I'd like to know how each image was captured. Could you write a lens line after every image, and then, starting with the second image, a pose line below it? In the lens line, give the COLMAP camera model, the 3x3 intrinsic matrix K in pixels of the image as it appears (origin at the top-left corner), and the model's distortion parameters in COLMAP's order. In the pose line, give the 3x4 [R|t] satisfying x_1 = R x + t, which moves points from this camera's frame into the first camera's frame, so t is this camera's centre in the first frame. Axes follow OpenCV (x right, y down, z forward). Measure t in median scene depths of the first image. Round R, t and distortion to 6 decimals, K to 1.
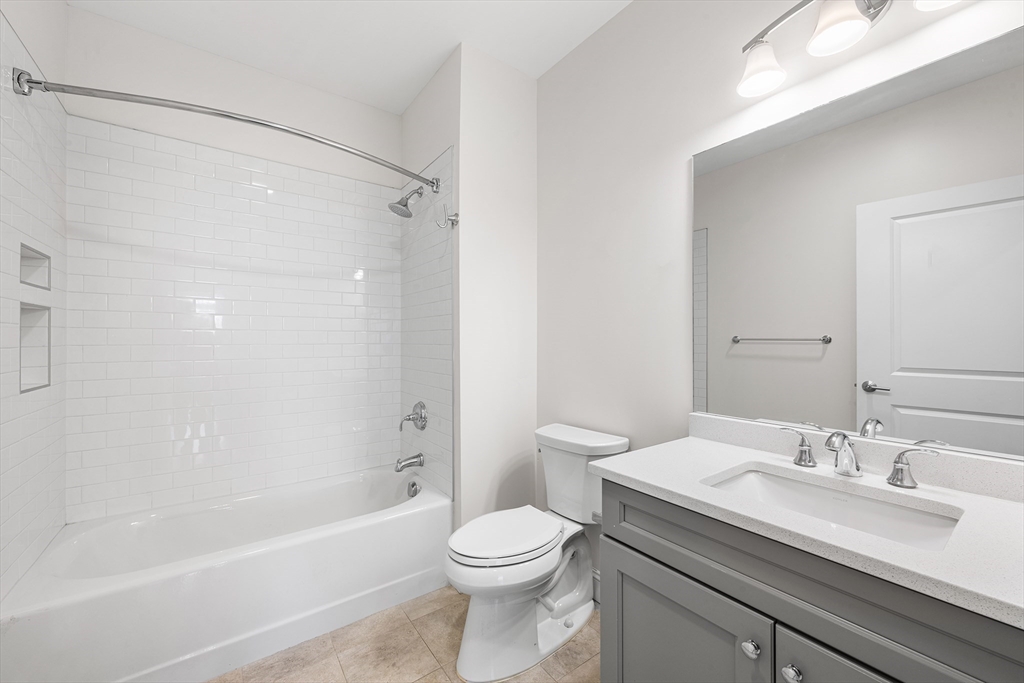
lens RADIAL K [[403.9, 0, 515.8], [0, 403.9, 341.0], [0, 0, 1]] dist [-0.000764, 0.000065]
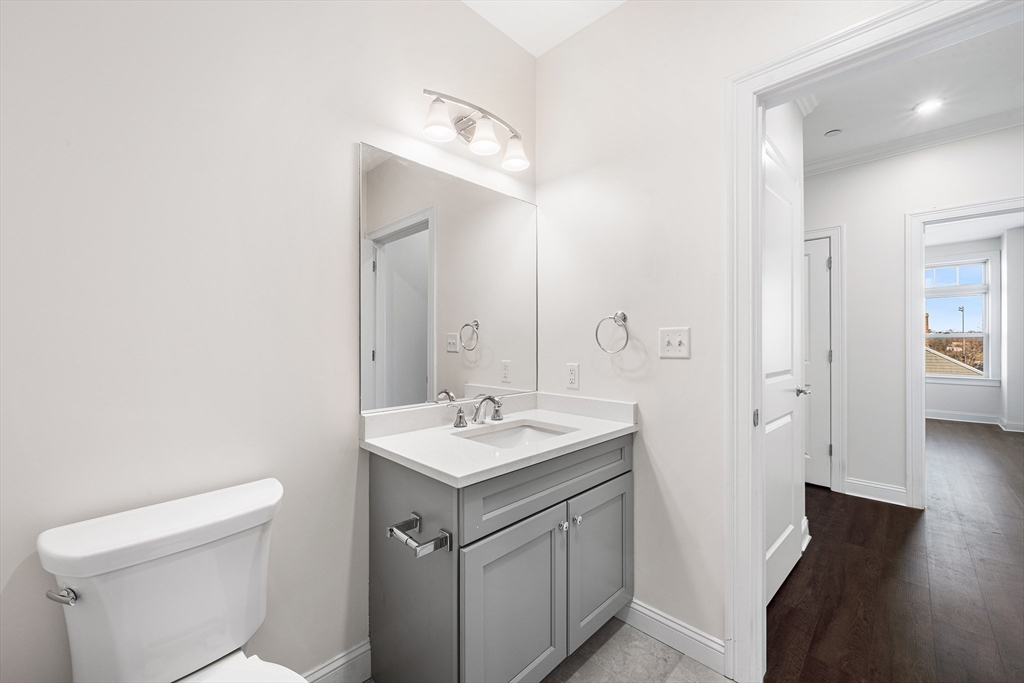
lens RADIAL K [[409.5, 0, 524.9], [0, 409.5, 337.5], [0, 0, 1]] dist [-0.001895, -0.000040]
pose [[-0.167805, 0.006062, 0.985802, -0.885228], [0.003437, 0.999979, -0.005564, 0.002506], [-0.985814, 0.002455, -0.167822, 1.218095]]
